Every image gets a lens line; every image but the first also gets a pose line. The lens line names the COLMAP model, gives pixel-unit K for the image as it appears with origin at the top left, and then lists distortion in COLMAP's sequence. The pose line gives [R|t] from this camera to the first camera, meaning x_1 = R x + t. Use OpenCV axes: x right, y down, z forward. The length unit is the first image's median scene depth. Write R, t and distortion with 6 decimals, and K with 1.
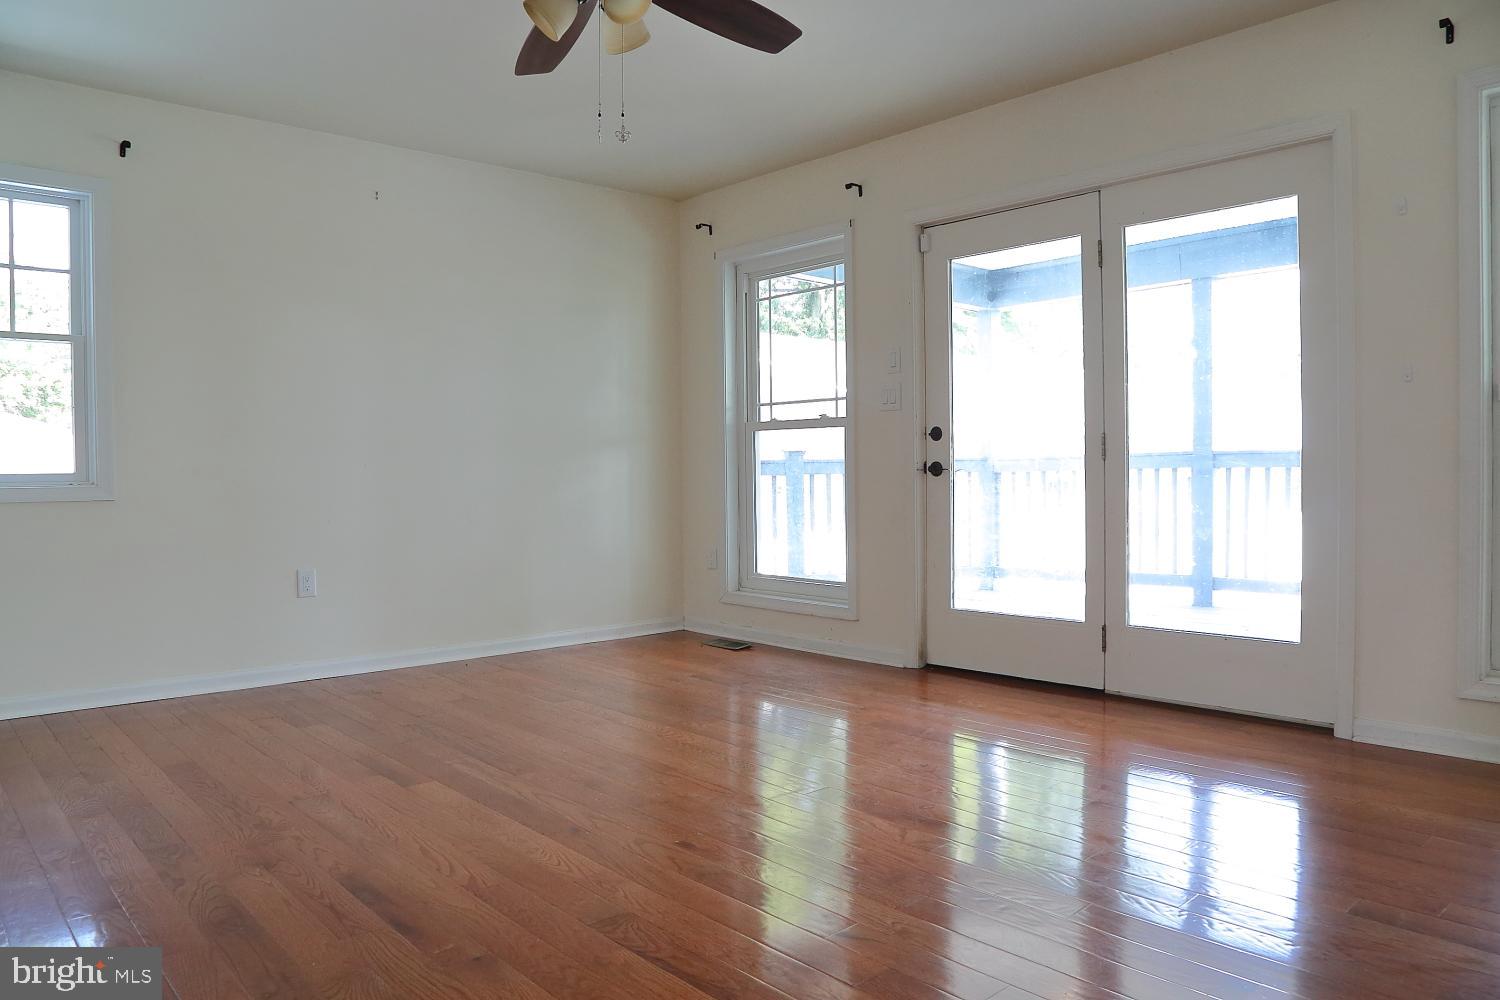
lens RADIAL K [[1031.7, 0, 746.3], [0, 1031.7, 505.3], [0, 0, 1]] dist [-0.114210, 0.037120]
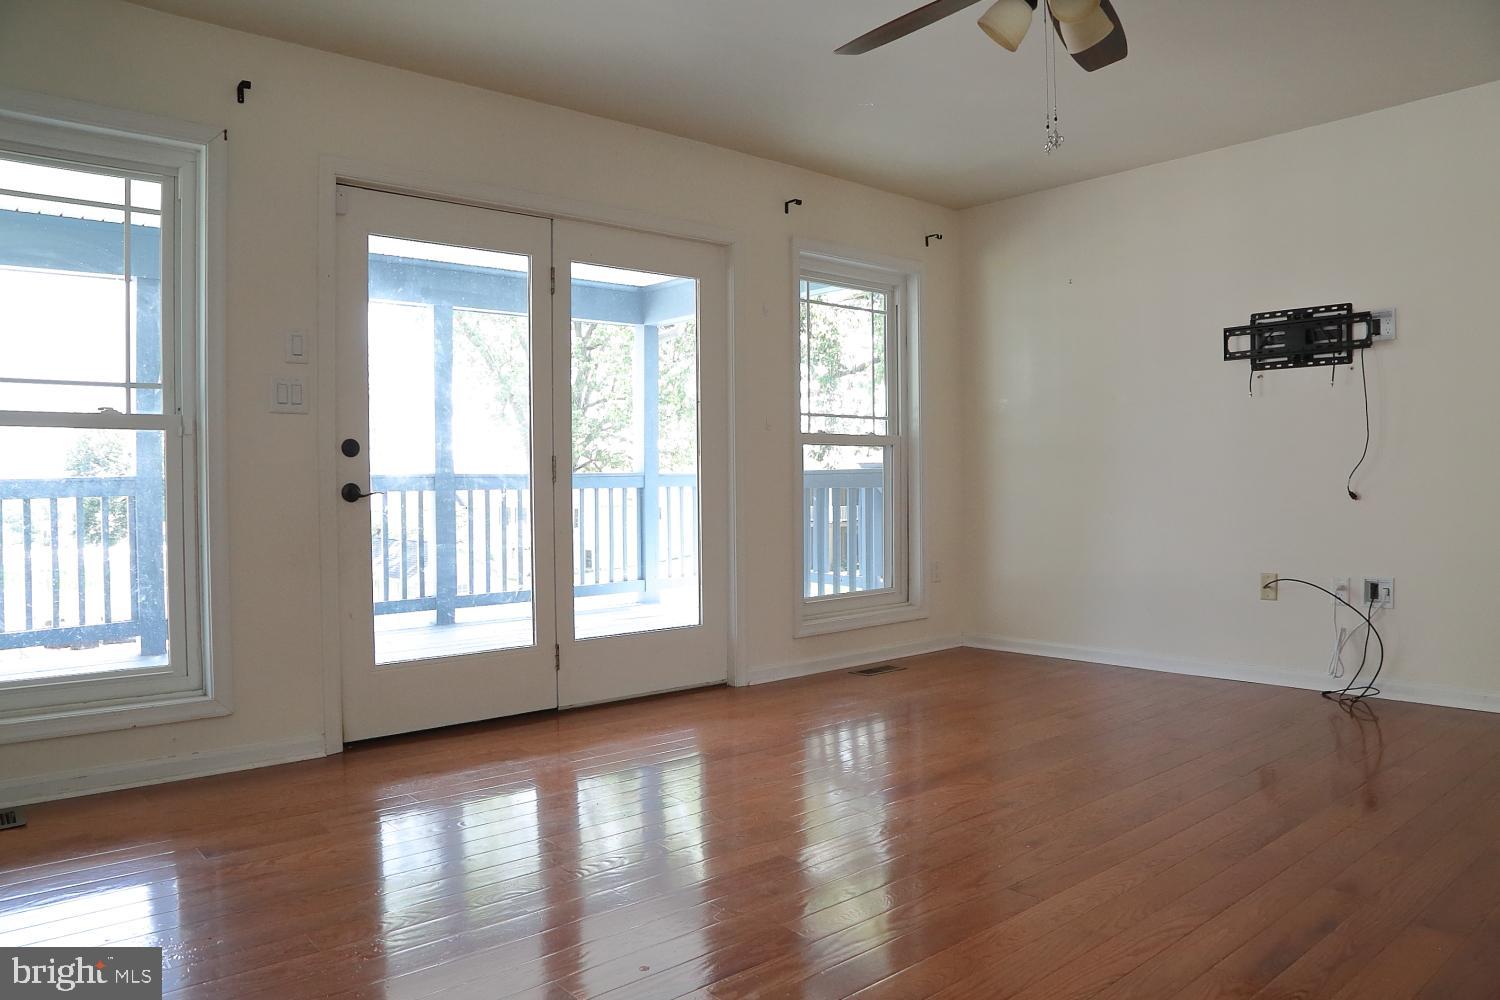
lens RADIAL K [[1031.7, 0, 743.3], [0, 1031.7, 496.9], [0, 0, 1]] dist [-0.114210, 0.037120]
pose [[0.025891, -0.001527, 0.999664, -0.654336], [0.045622, 0.998959, 0.000344, -0.020217], [-0.998623, 0.045598, 0.025933, 0.759037]]
